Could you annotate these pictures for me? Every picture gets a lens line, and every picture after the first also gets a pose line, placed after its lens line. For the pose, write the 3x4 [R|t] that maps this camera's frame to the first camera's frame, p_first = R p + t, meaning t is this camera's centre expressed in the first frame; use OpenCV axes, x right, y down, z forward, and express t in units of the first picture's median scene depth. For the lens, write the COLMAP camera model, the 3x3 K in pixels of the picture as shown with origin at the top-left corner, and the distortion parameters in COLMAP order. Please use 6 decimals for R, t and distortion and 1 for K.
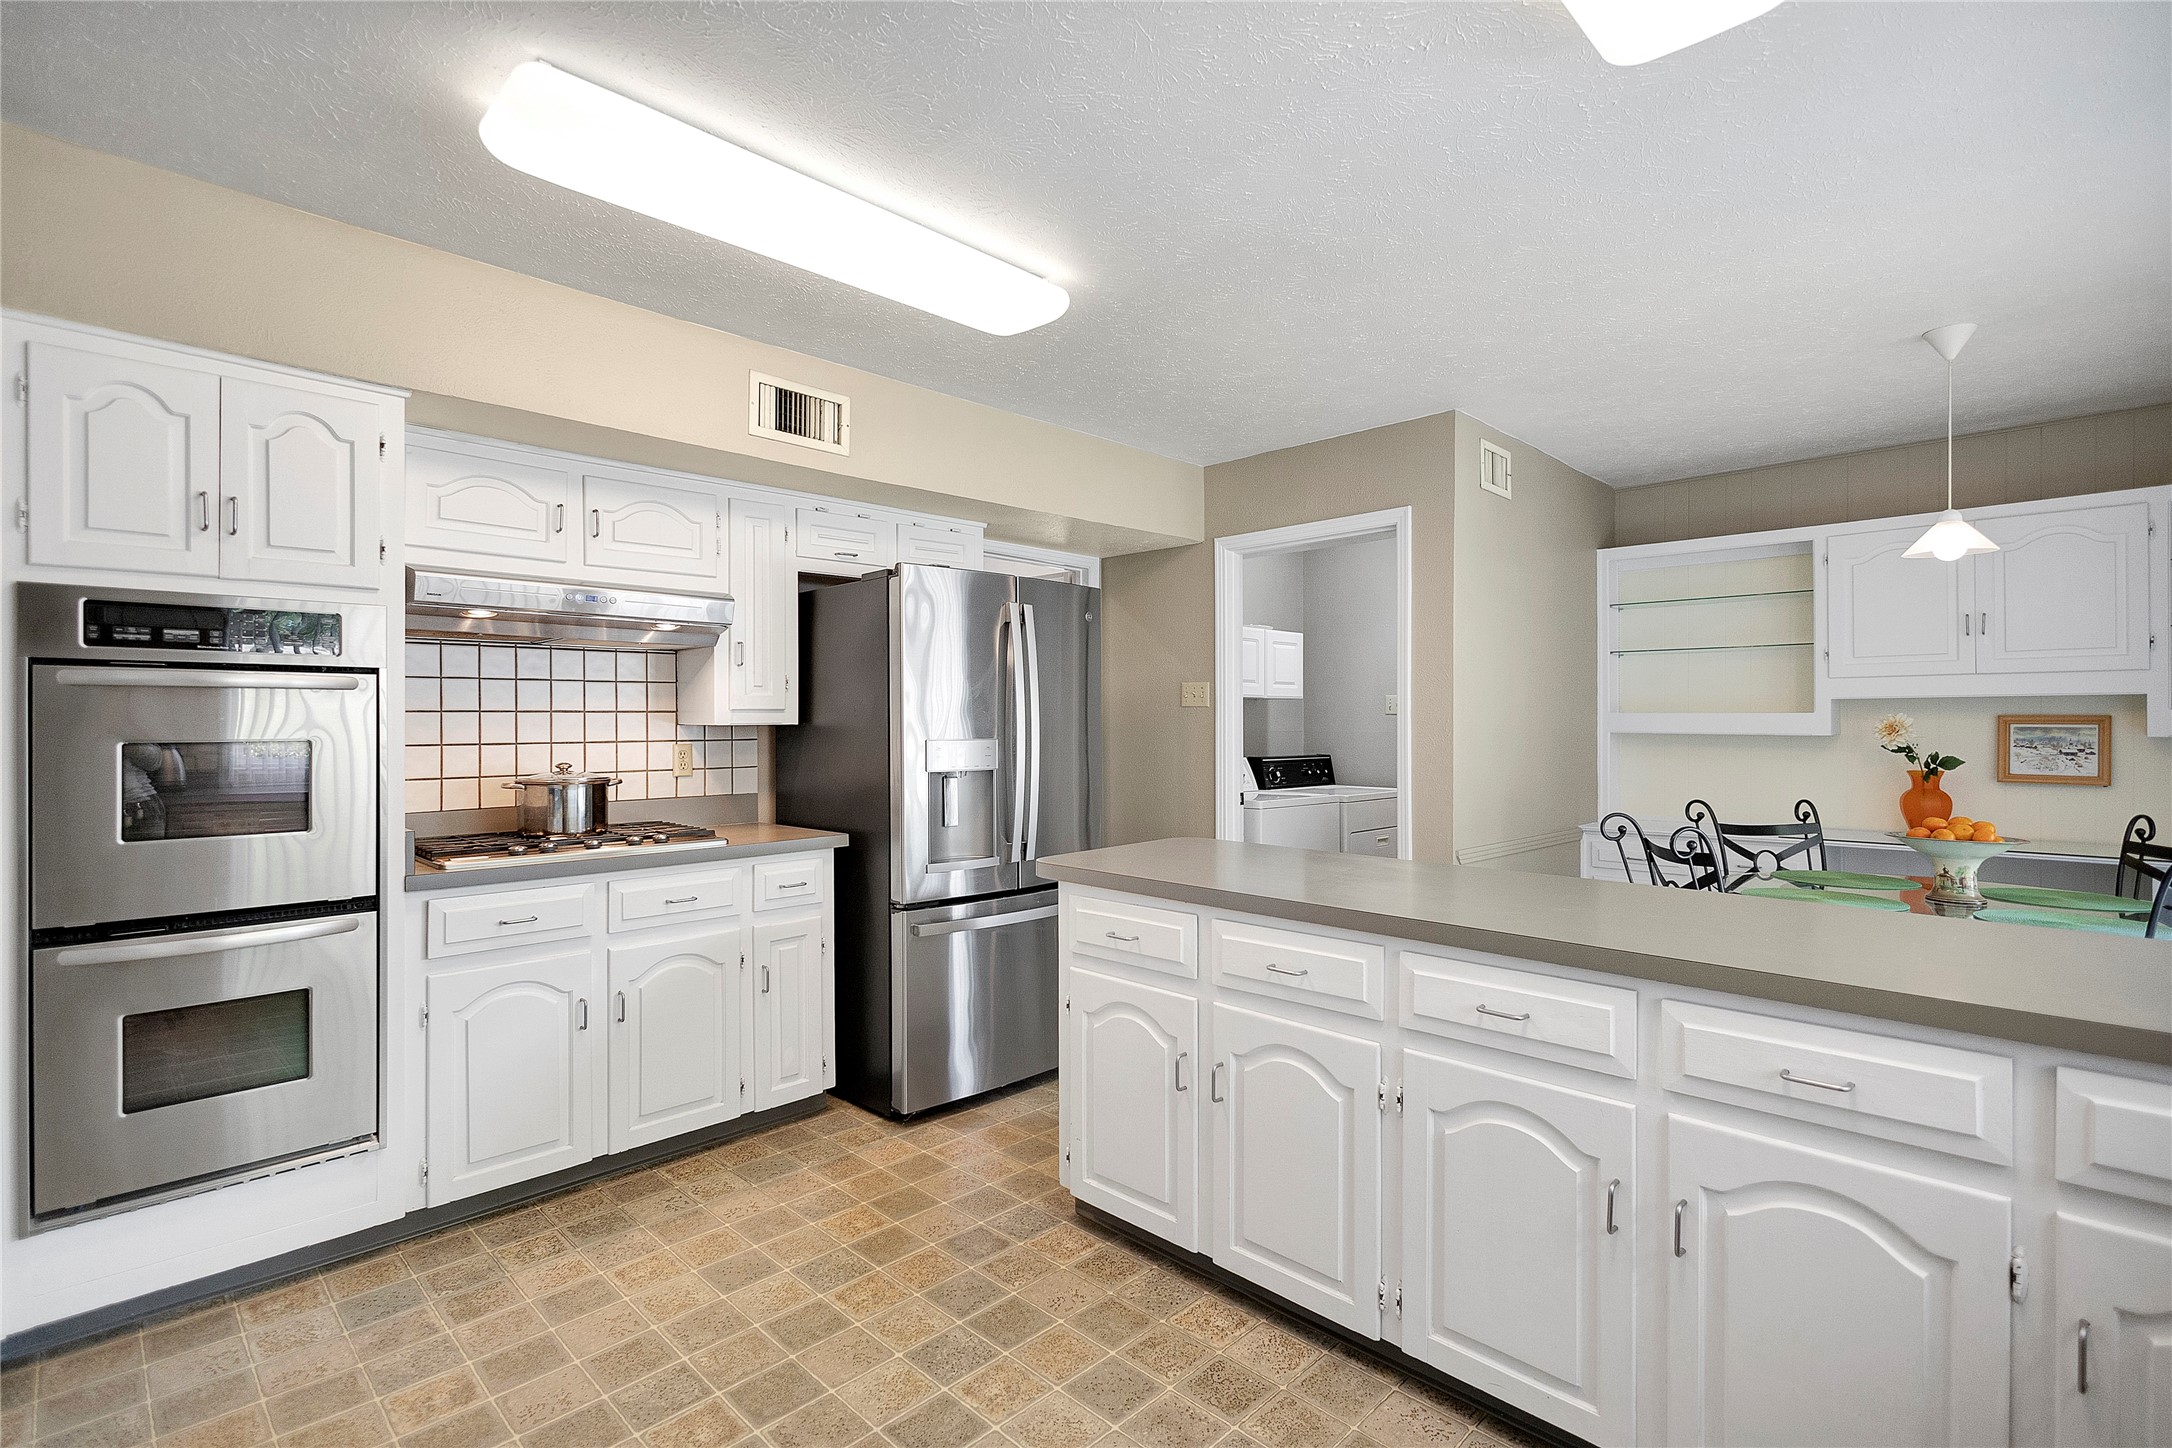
lens RADIAL K [[1017.0, 0, 1094.2], [0, 1017.0, 717.9], [0, 0, 1]] dist [0.013536, 0.000038]
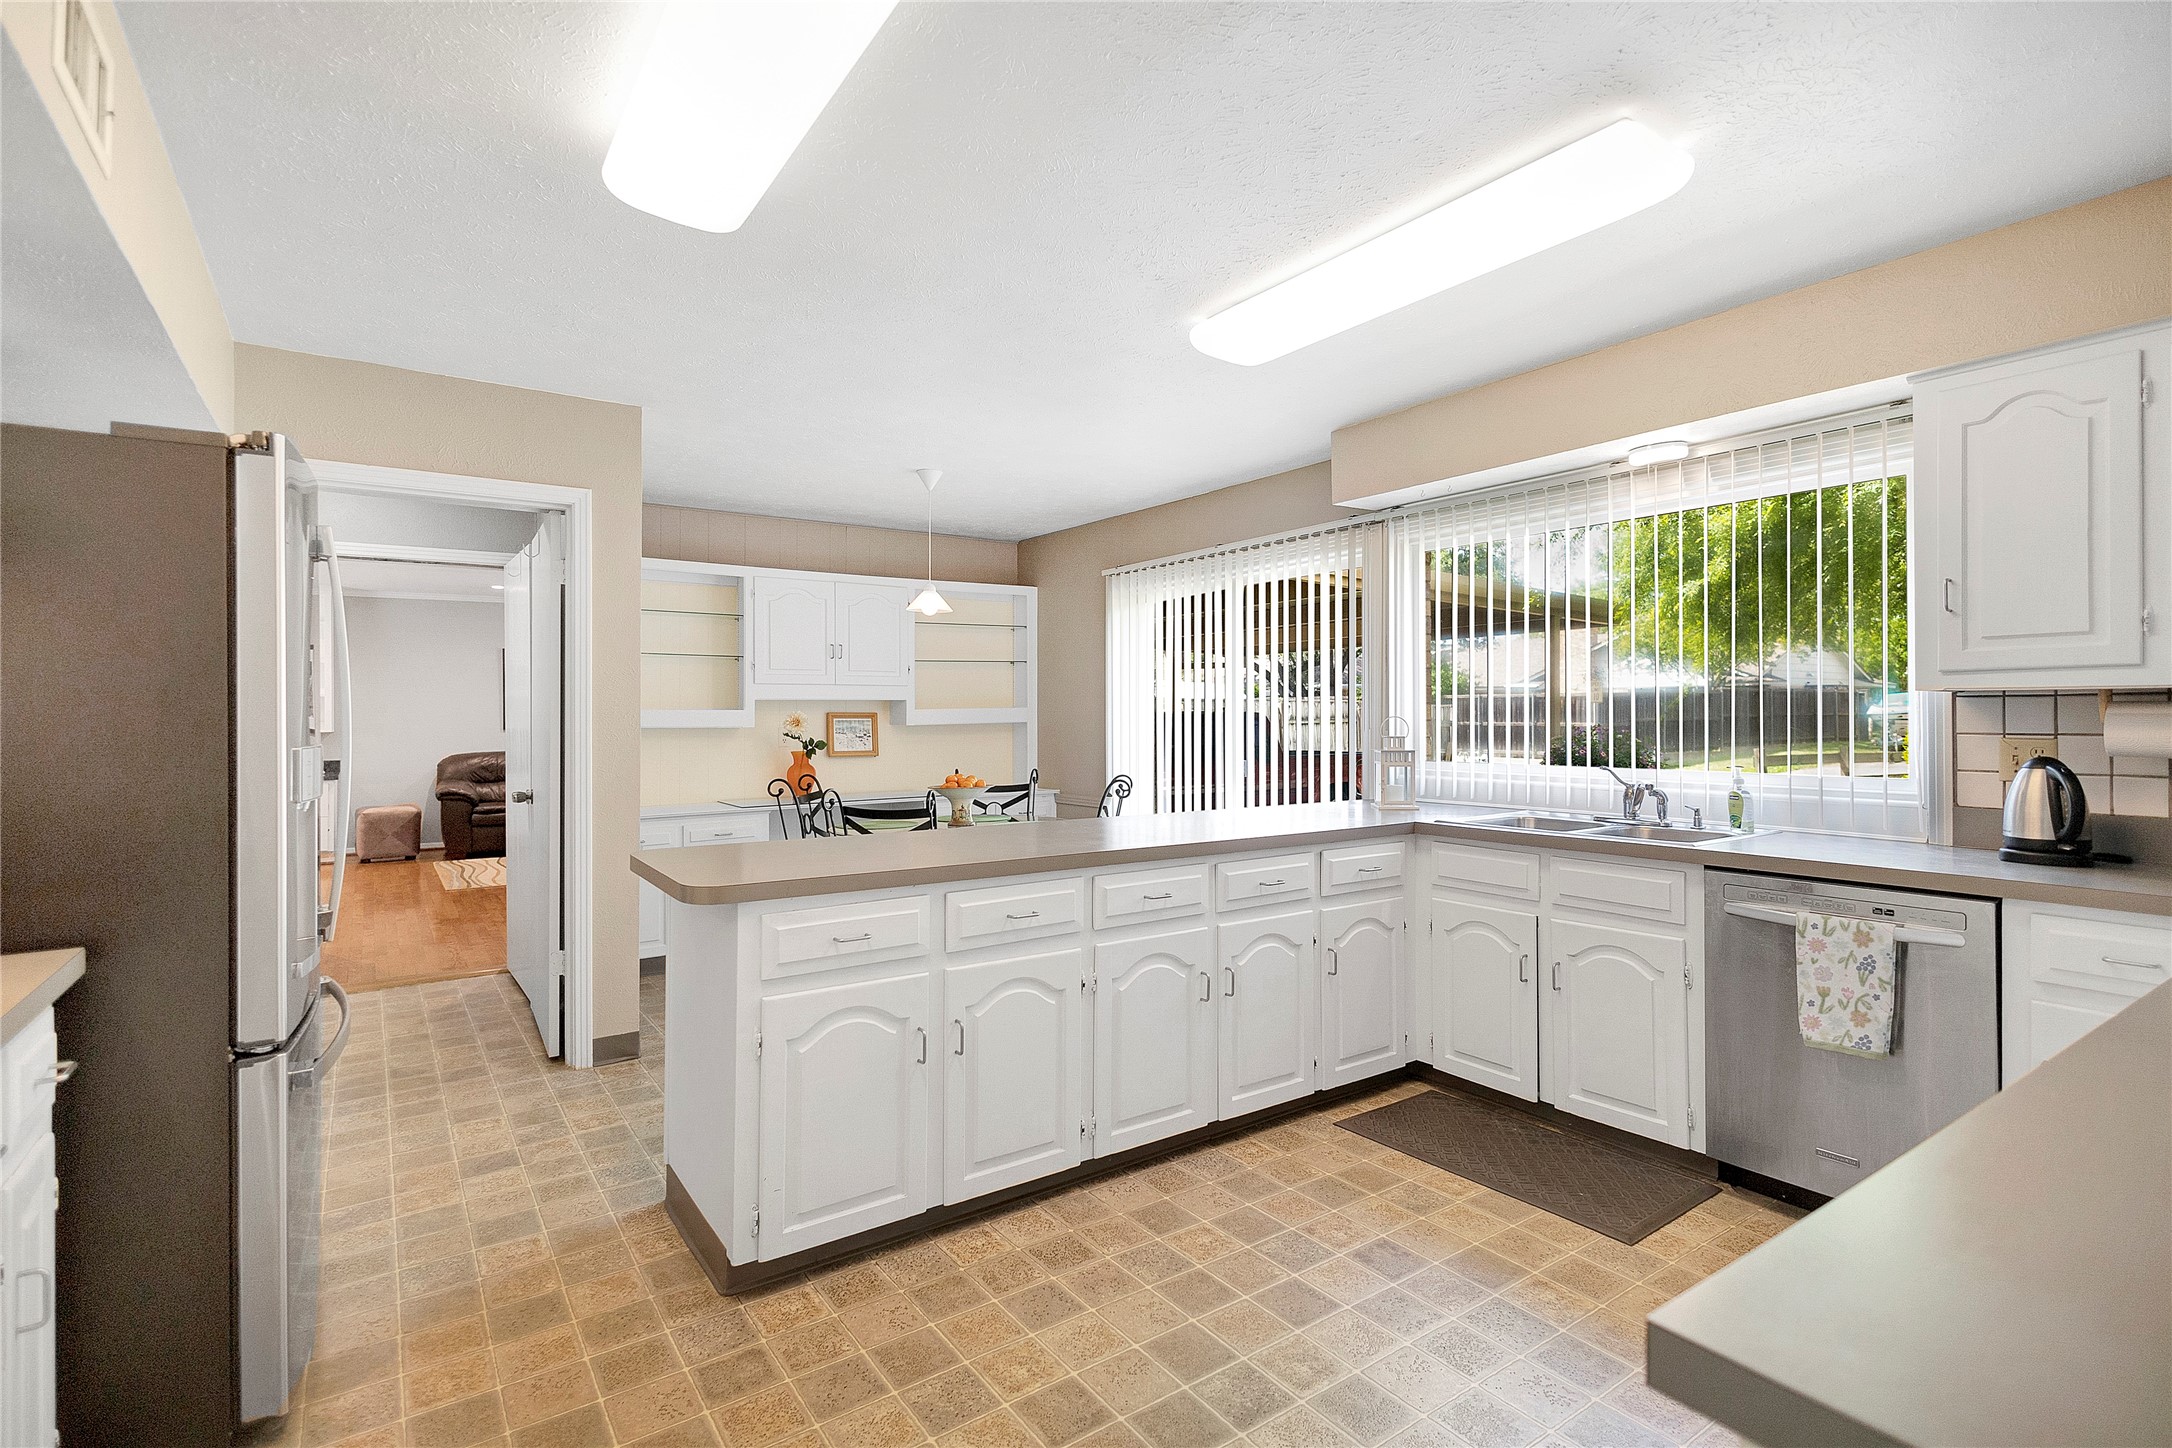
lens RADIAL K [[1017.0, 0, 1094.2], [0, 1017.0, 717.9], [0, 0, 1]] dist [0.013536, 0.000038]
pose [[0.180995, -0.003083, 0.983479, -0.844619], [0.003567, 0.999991, 0.002479, 0.005313], [-0.983478, 0.003060, 0.181005, 0.581824]]
